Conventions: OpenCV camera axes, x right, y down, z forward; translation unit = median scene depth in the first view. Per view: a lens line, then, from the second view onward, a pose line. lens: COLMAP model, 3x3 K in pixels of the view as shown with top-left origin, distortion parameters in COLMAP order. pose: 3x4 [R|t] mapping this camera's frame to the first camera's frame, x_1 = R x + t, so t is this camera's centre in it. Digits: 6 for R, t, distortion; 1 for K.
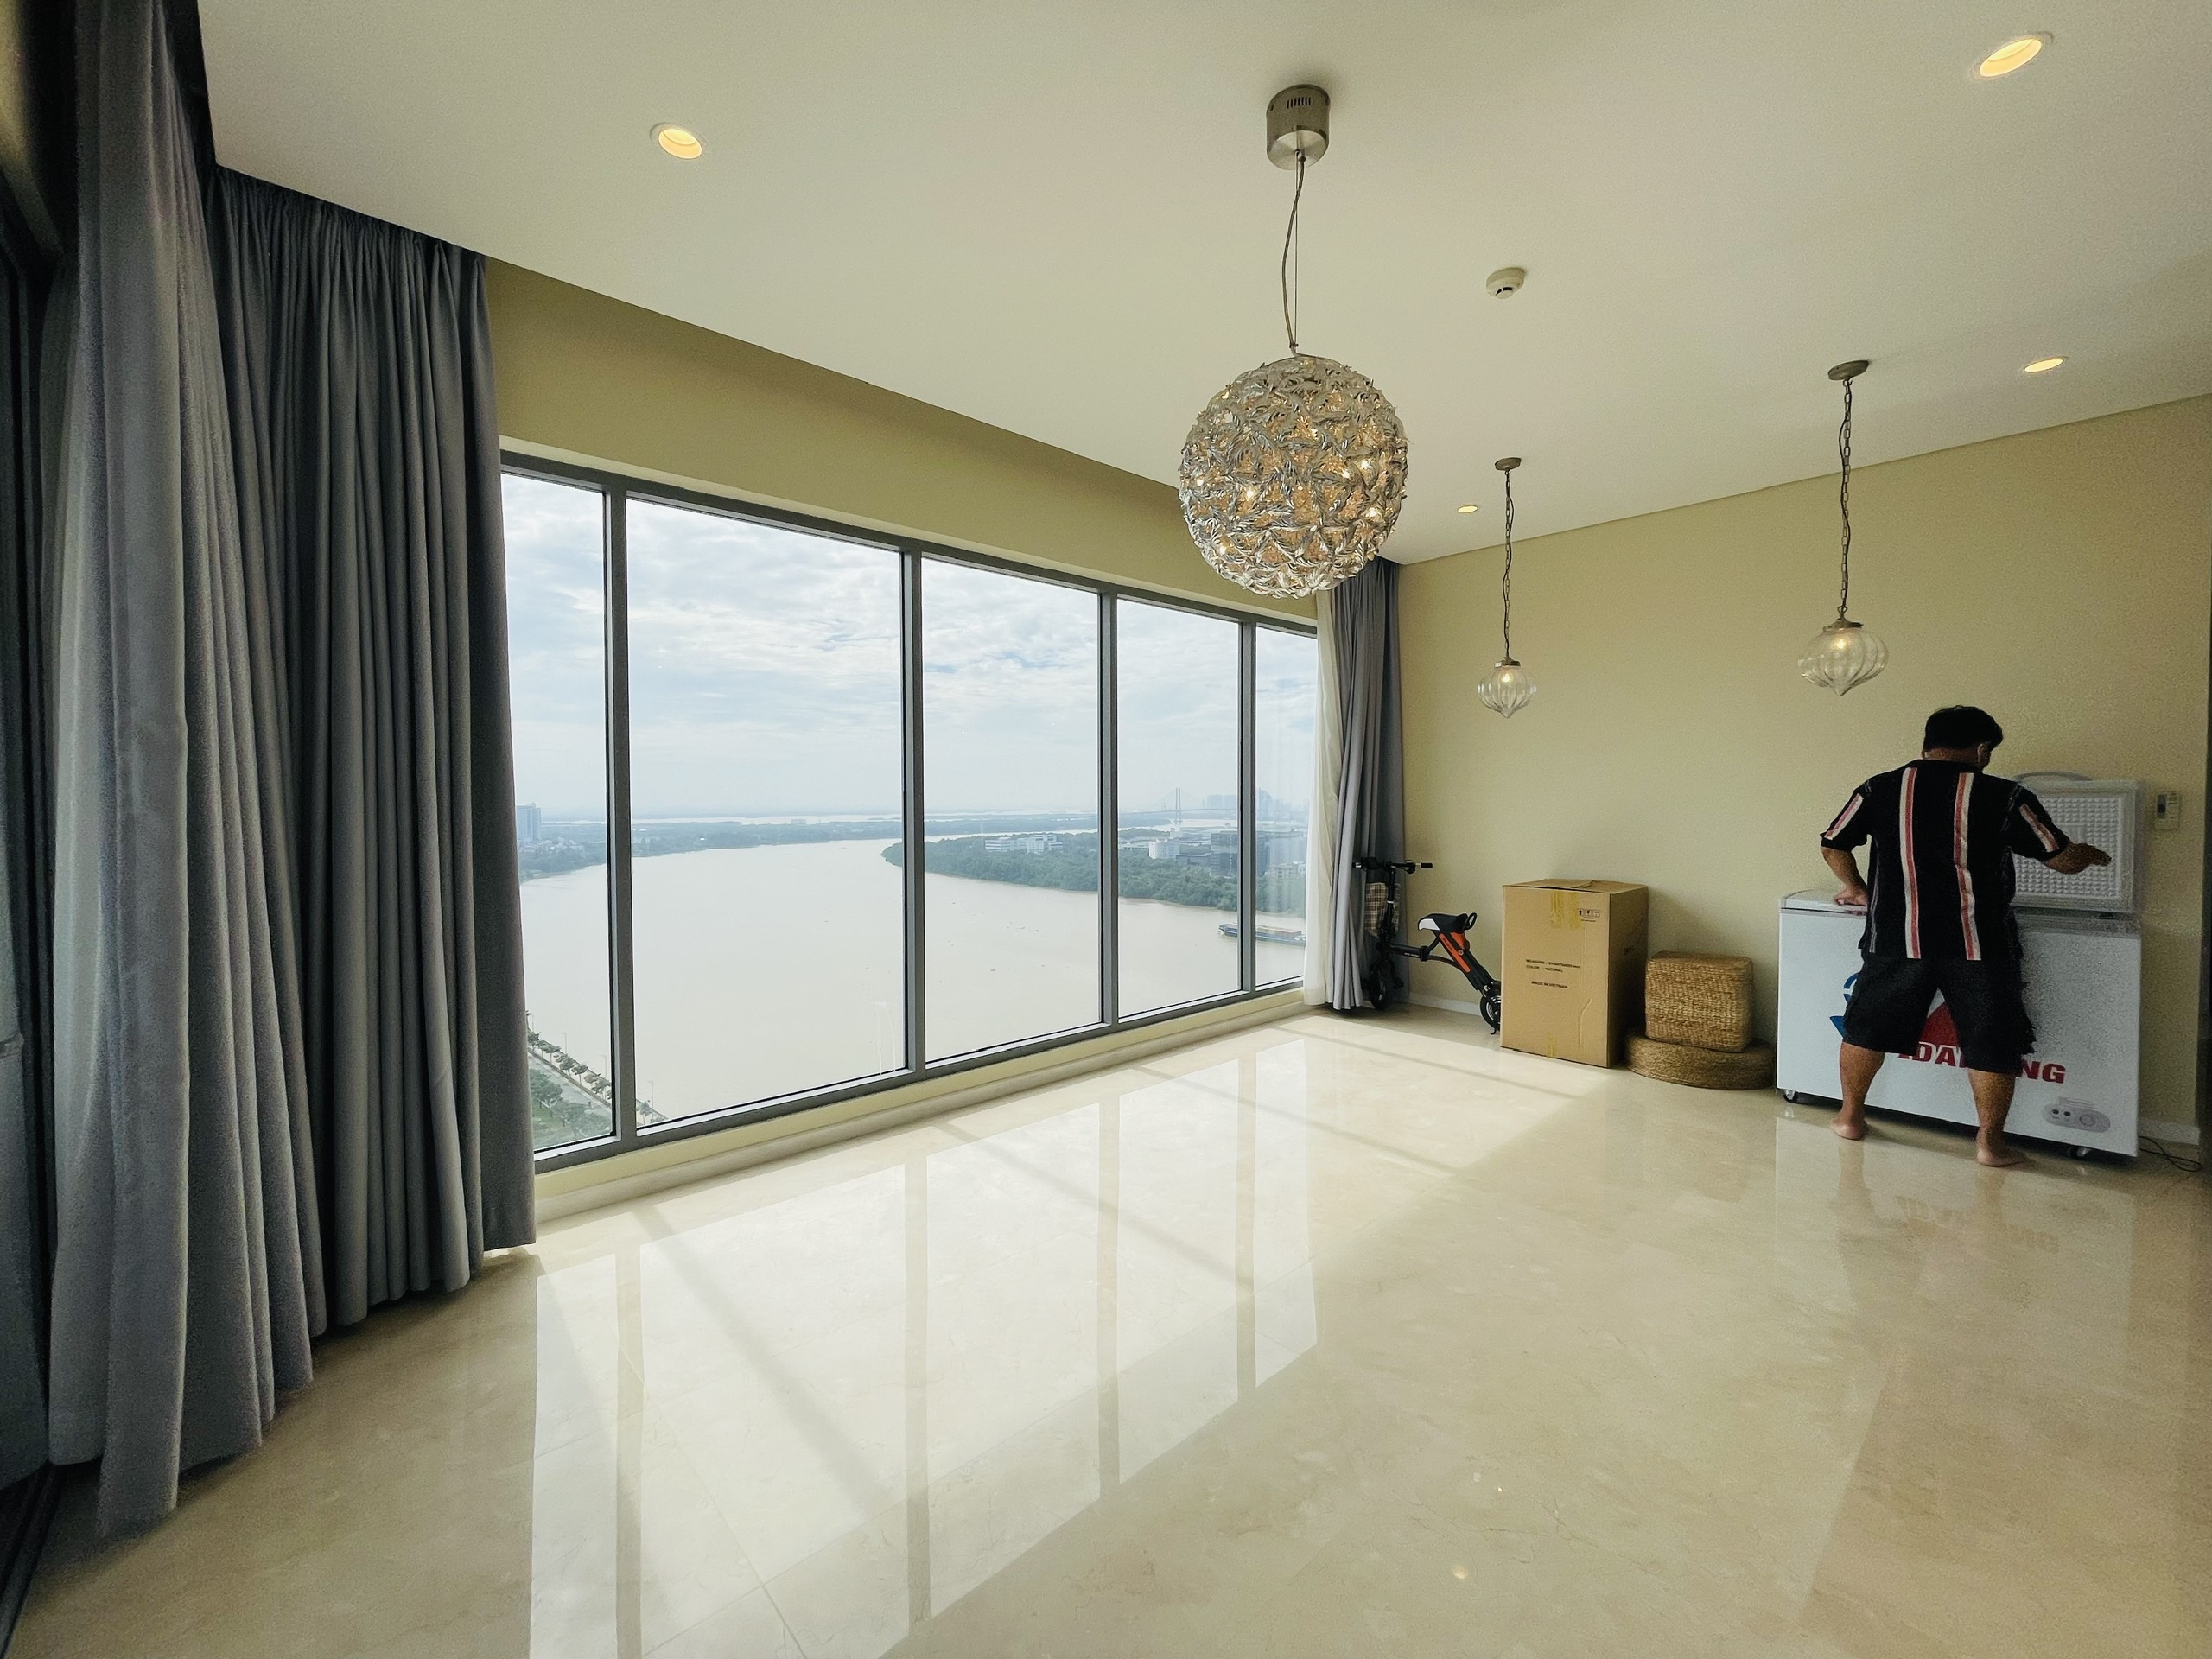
lens RADIAL K [[889.2, 0, 1104.5], [0, 889.2, 820.7], [0, 0, 1]] dist [-0.001161, -0.000660]
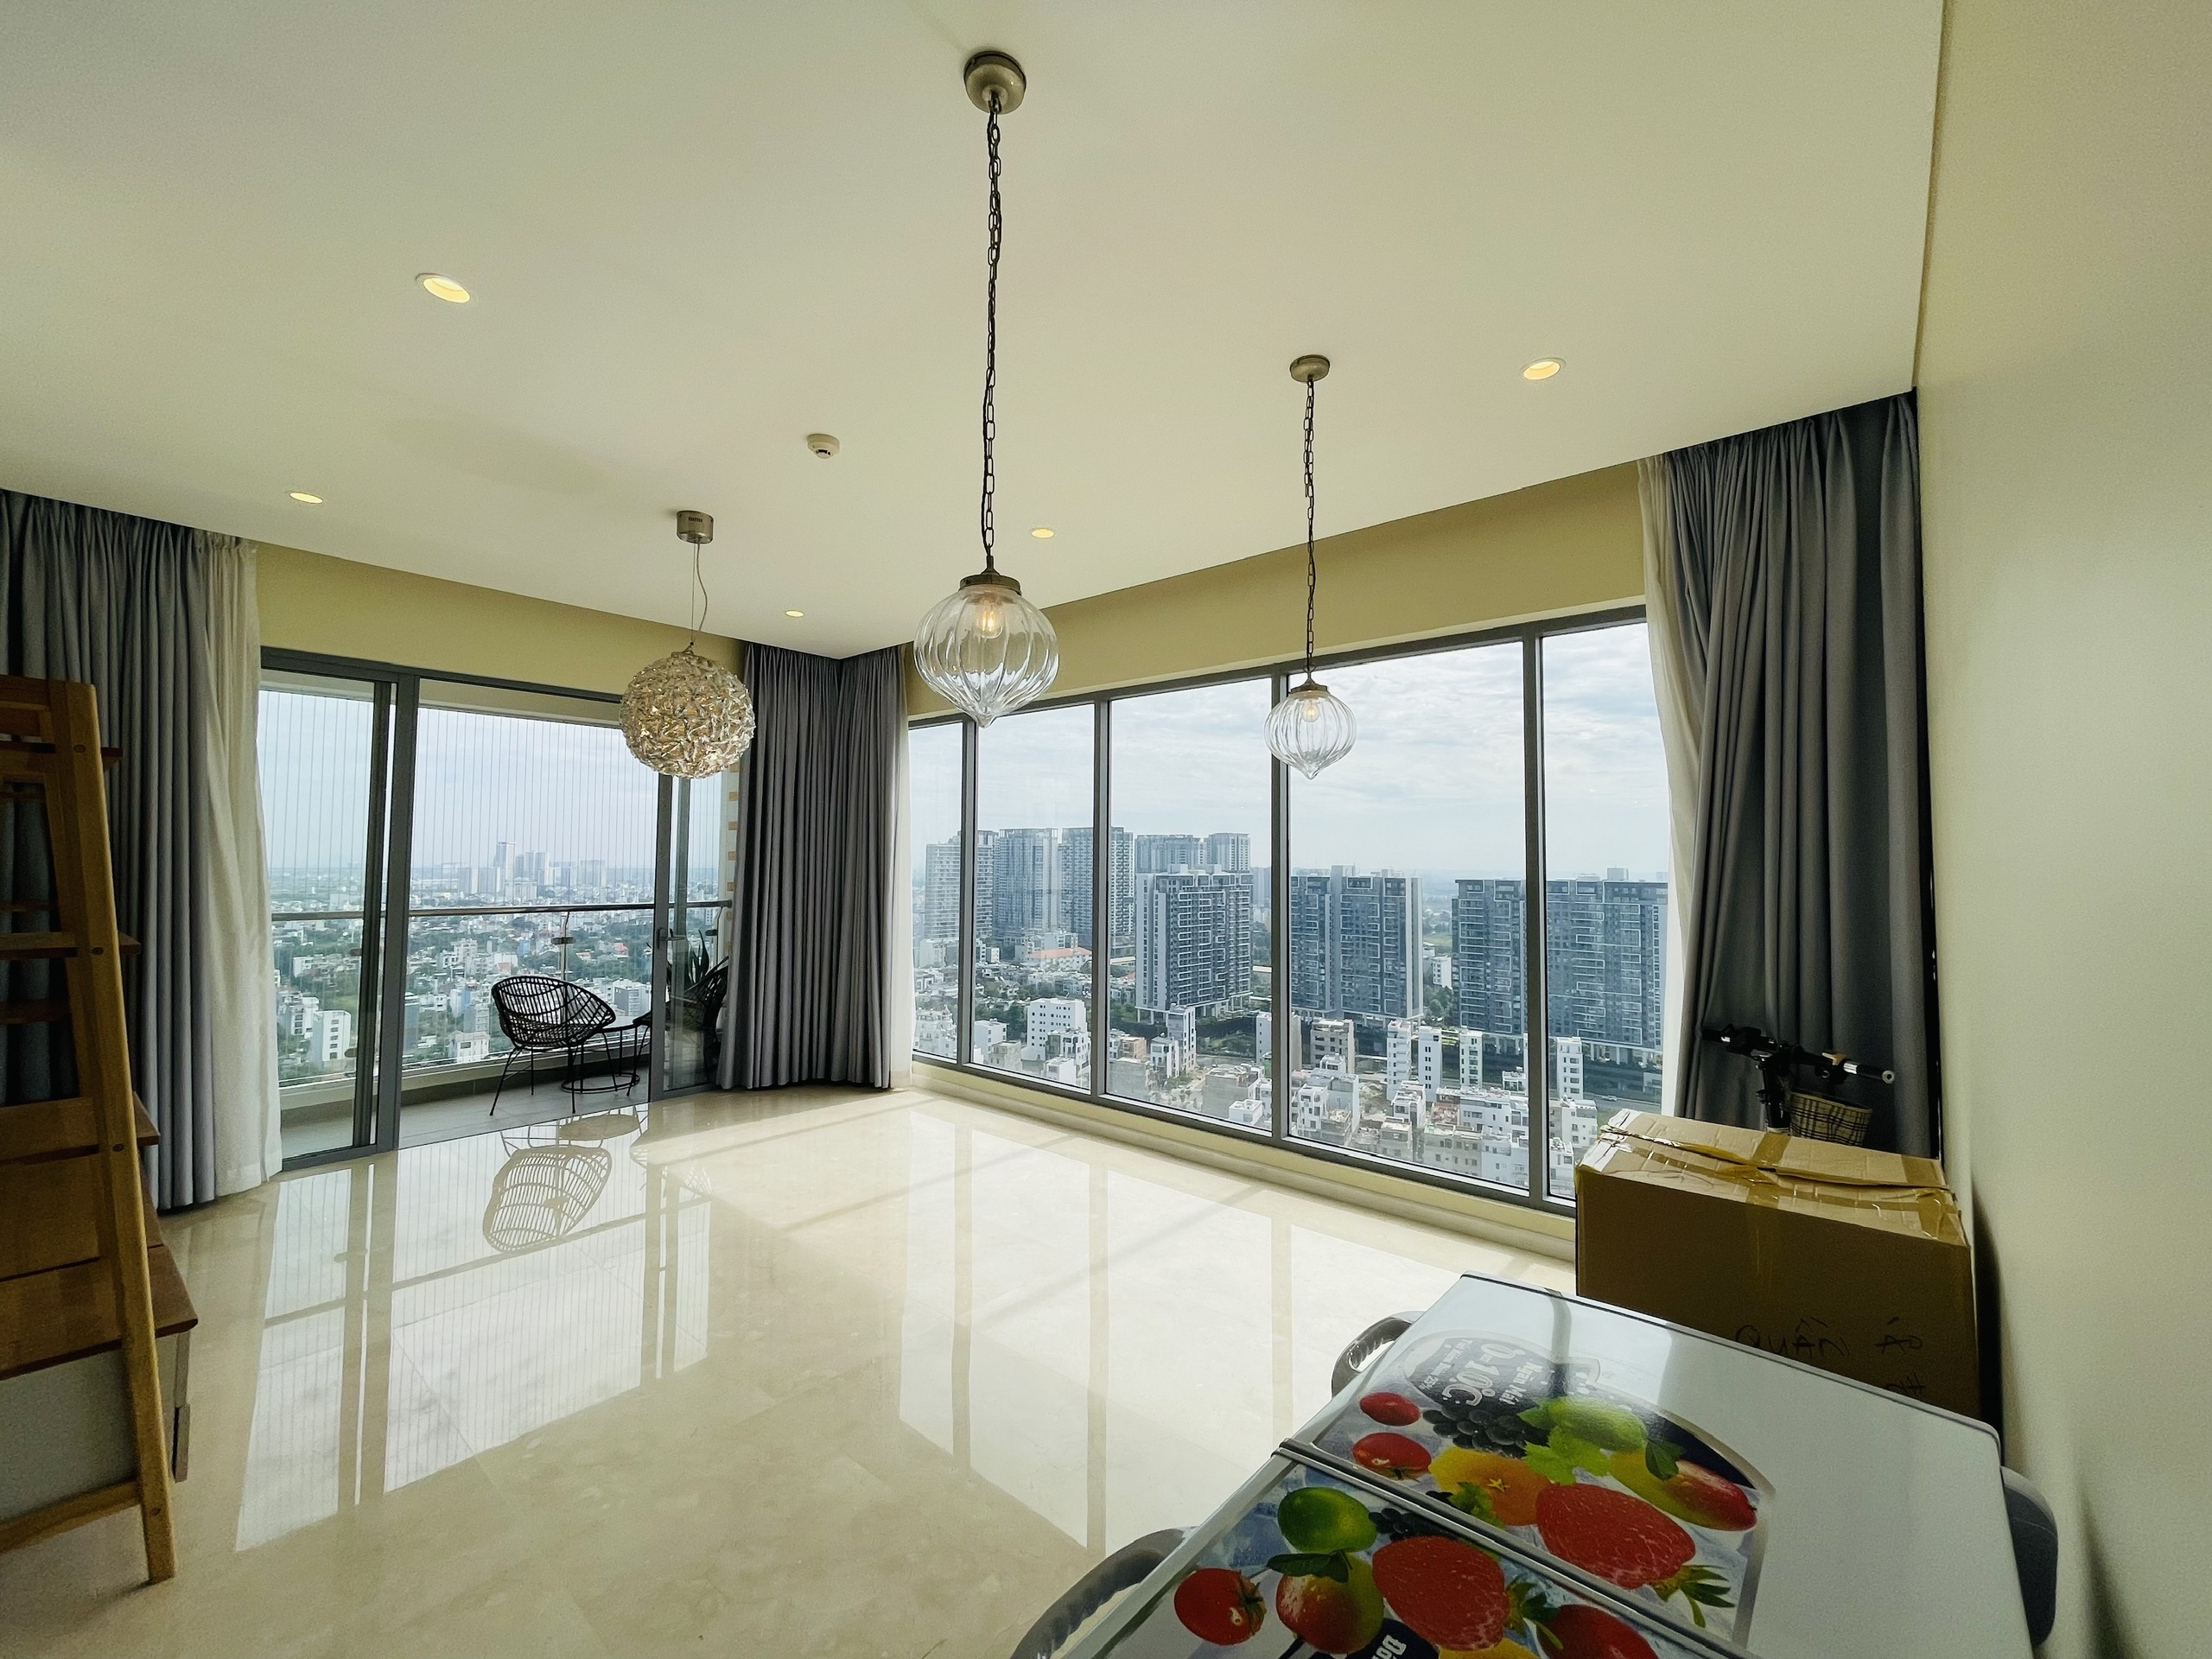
lens RADIAL K [[889.2, 0, 1104.5], [0, 889.2, 820.7], [0, 0, 1]] dist [-0.001161, -0.000660]
pose [[0.125593, -0.040968, -0.991236, 0.908819], [-0.030600, 0.998512, -0.045146, -0.049406], [0.991610, 0.036002, 0.124152, 0.698164]]
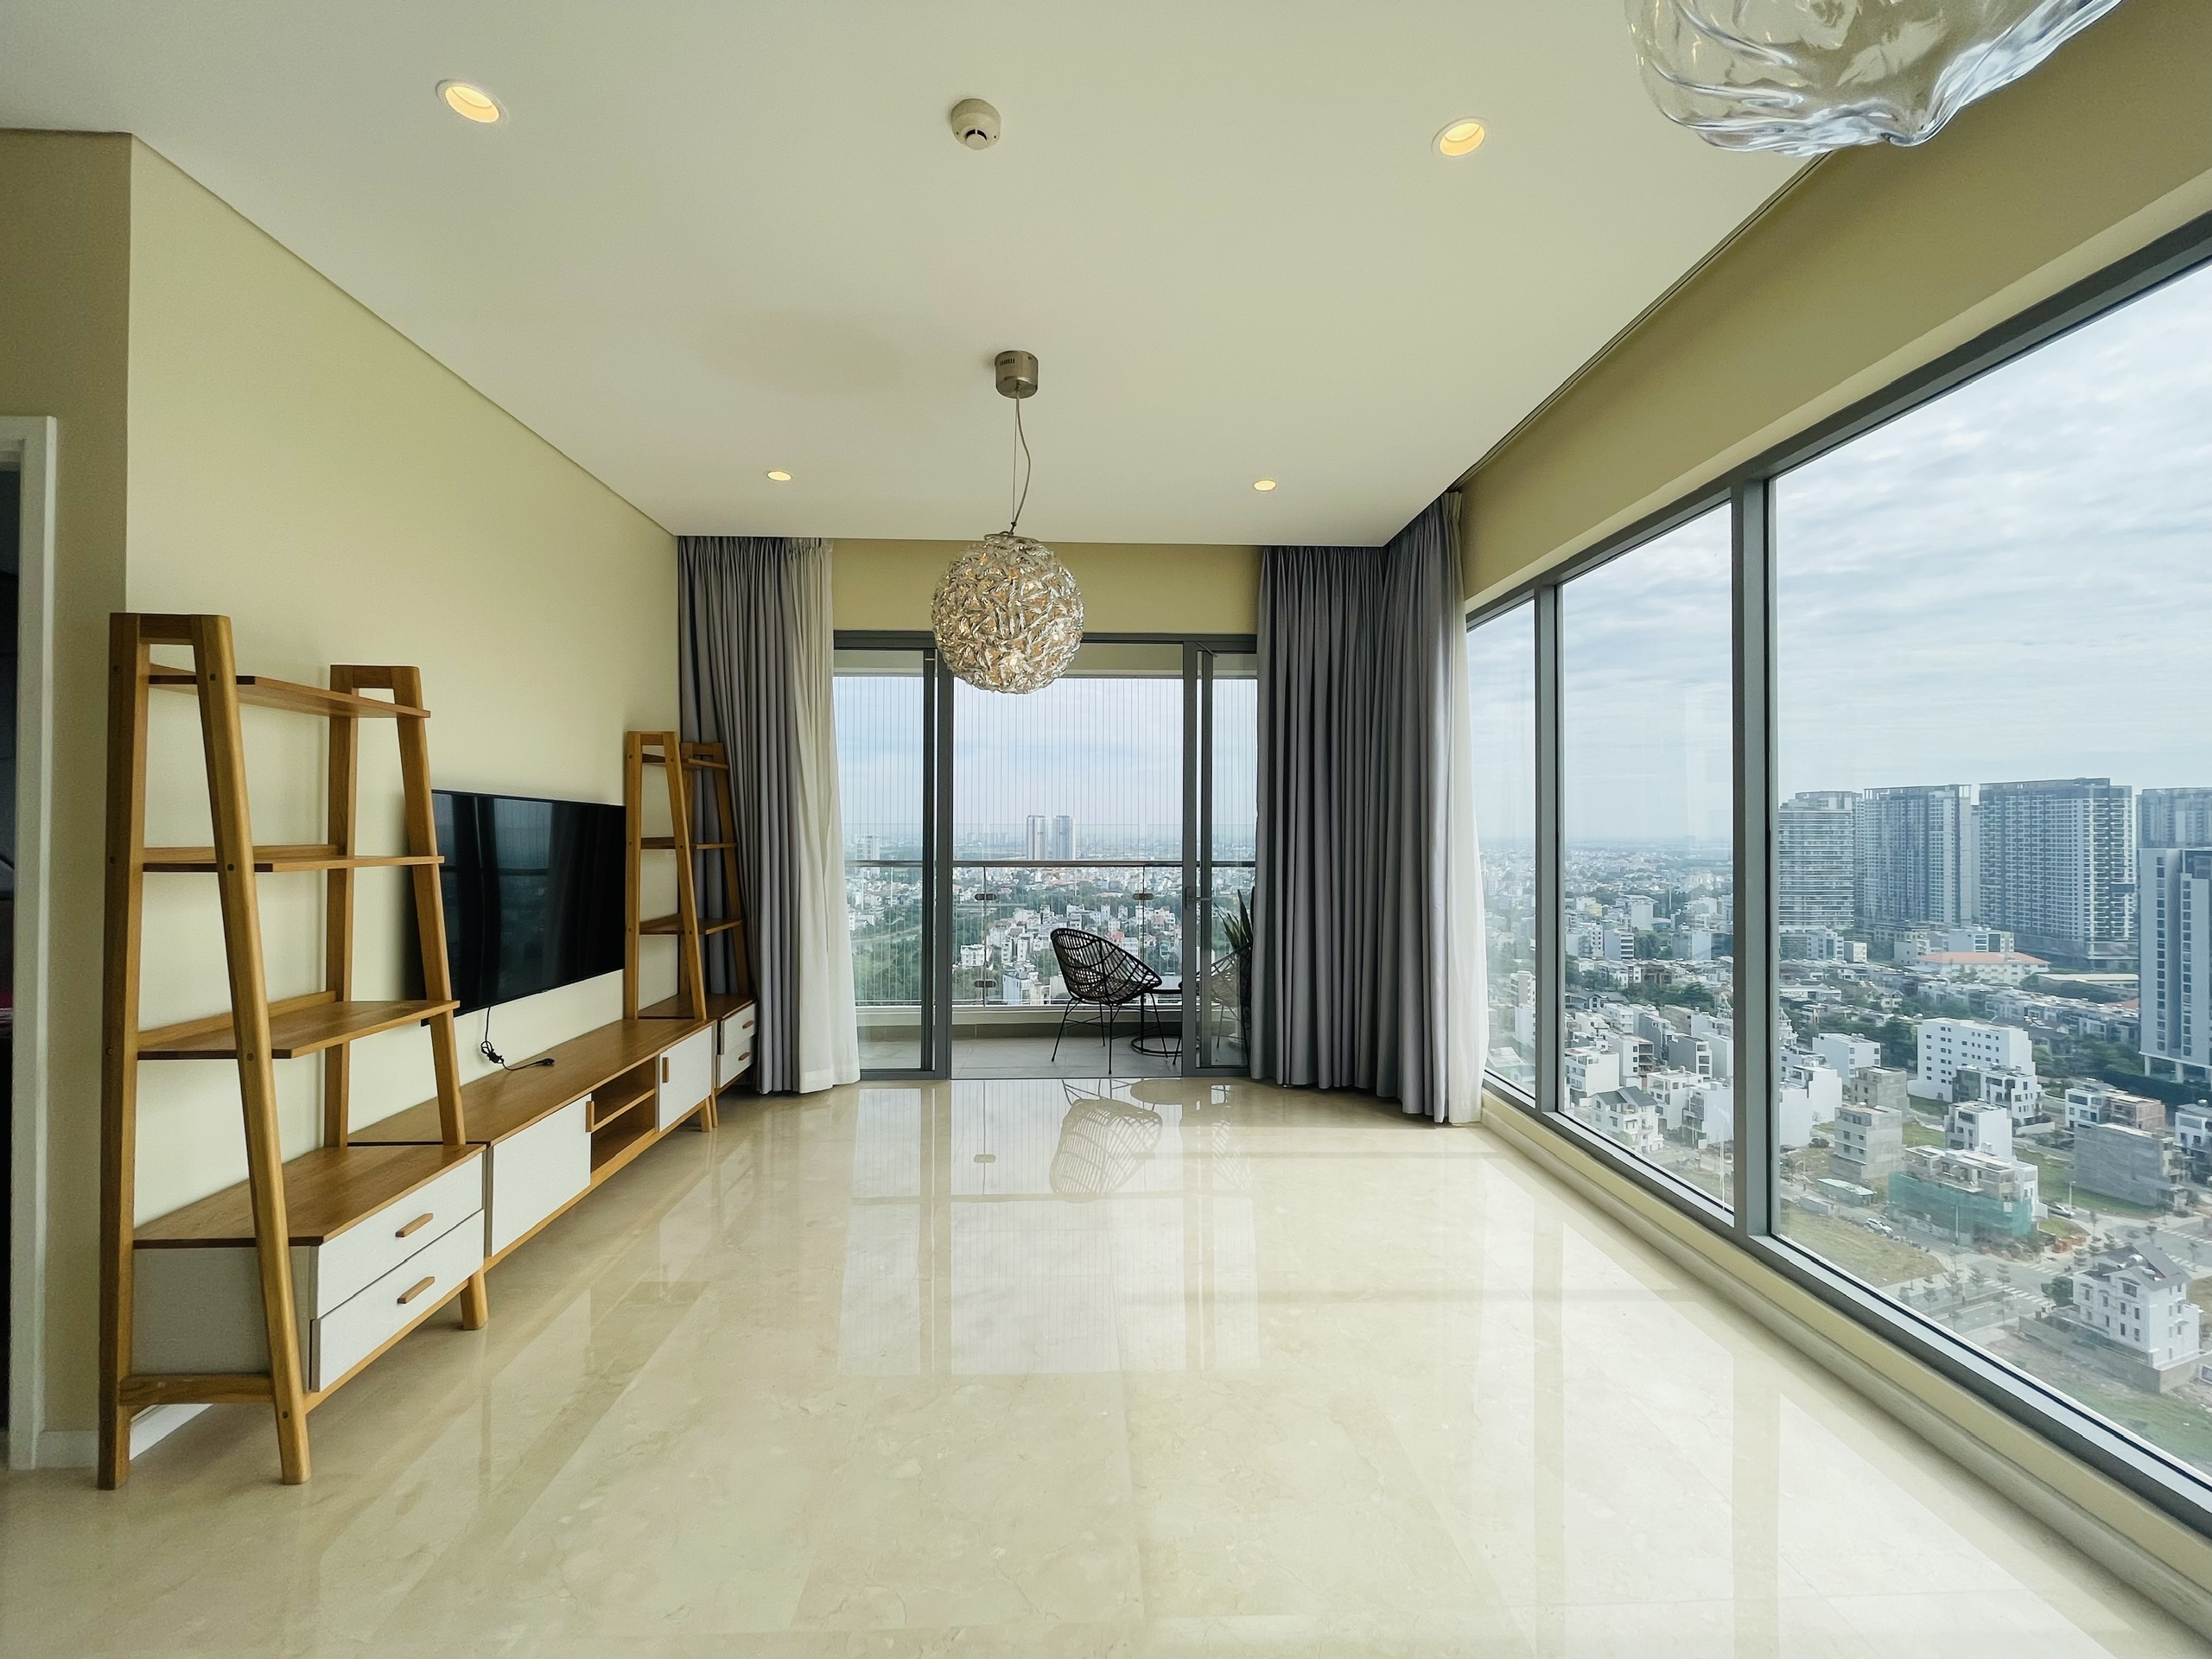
lens RADIAL K [[896.0, 0, 1109.1], [0, 896.0, 820.7], [0, 0, 1]] dist [0.001661, -0.000447]
pose [[-0.638531, -0.004020, -0.769585, 0.531540], [-0.017152, 0.999812, 0.009009, -0.028840], [0.769405, 0.018952, -0.638480, 0.883127]]
